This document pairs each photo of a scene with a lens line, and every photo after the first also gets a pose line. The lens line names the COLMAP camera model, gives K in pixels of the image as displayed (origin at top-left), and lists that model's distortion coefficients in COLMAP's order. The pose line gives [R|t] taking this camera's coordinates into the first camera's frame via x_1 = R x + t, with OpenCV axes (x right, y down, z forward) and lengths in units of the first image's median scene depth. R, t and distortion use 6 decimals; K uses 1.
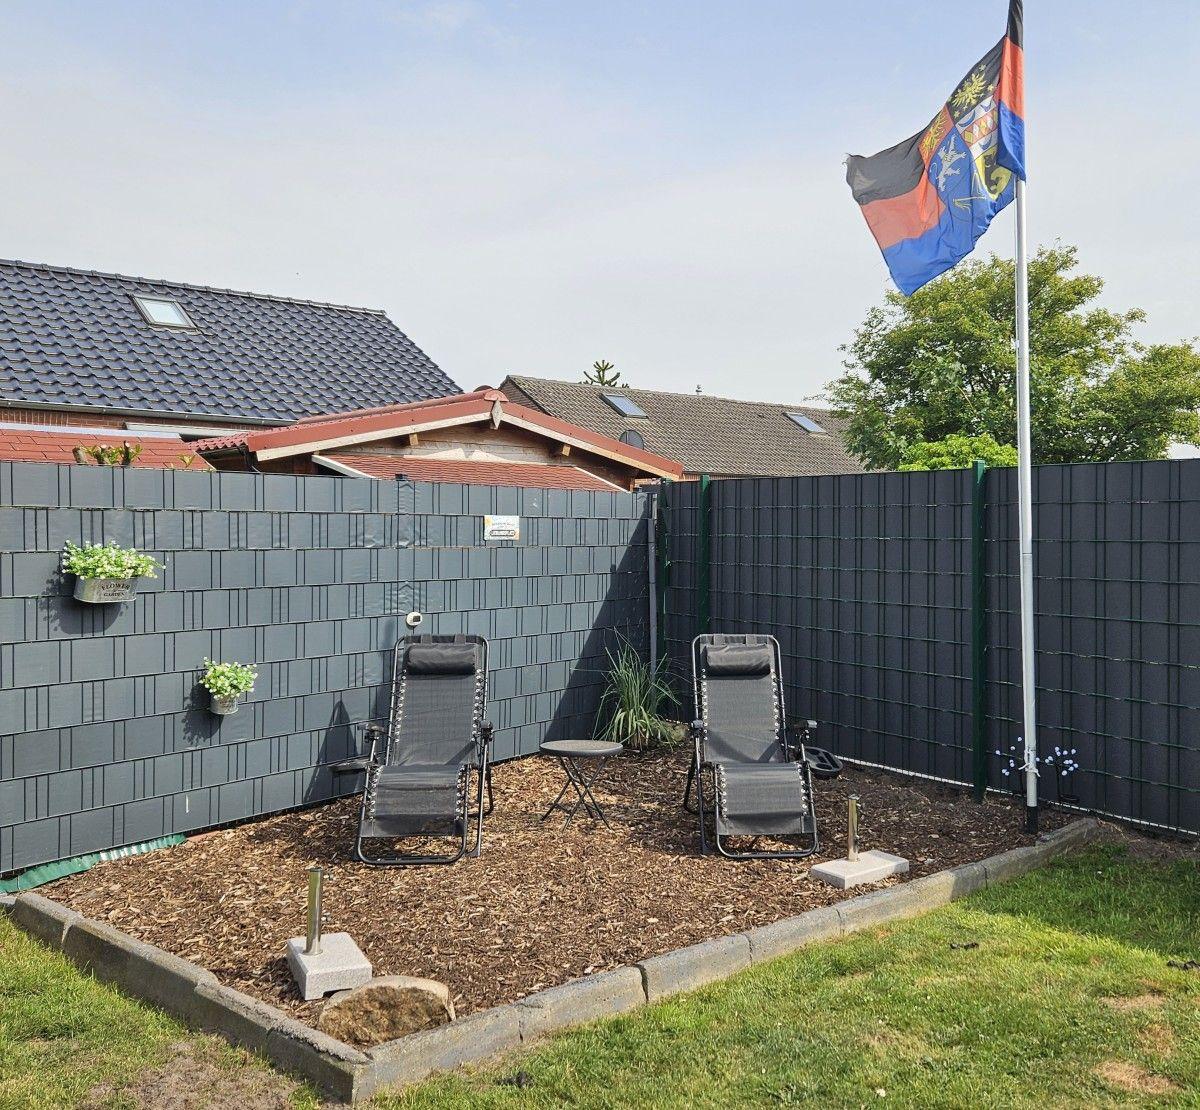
lens RADIAL K [[940.5, 0, 600.0], [0, 940.5, 555.0], [0, 0, 1]] dist [0.003067, 0.002324]
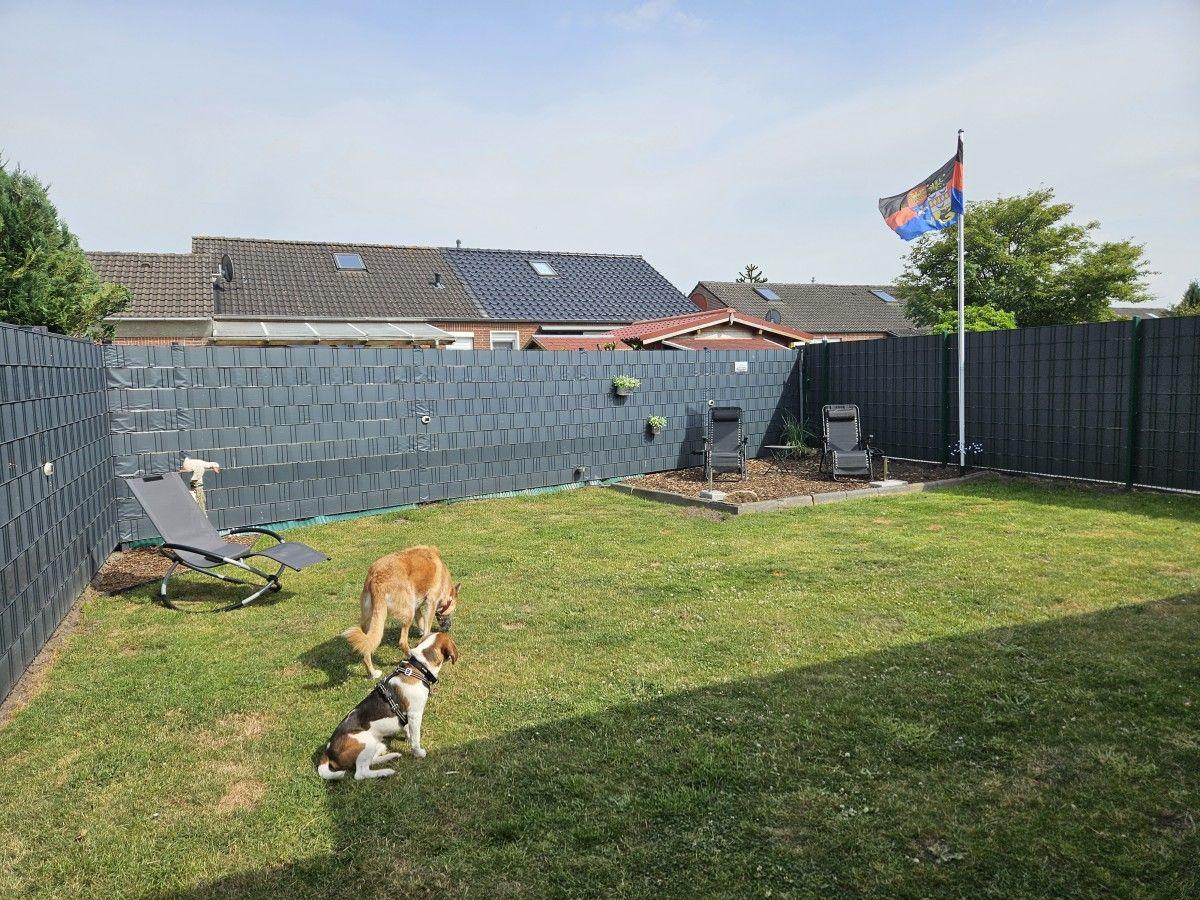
lens RADIAL K [[668.4, 0, 600.0], [0, 668.4, 450.0], [0, 0, 1]] dist [0.041011, -0.000563]
pose [[0.981285, -0.013878, -0.192063, -0.114407], [0.030453, 0.996033, 0.083617, 0.026722], [0.190140, -0.087901, 0.977814, -0.714671]]
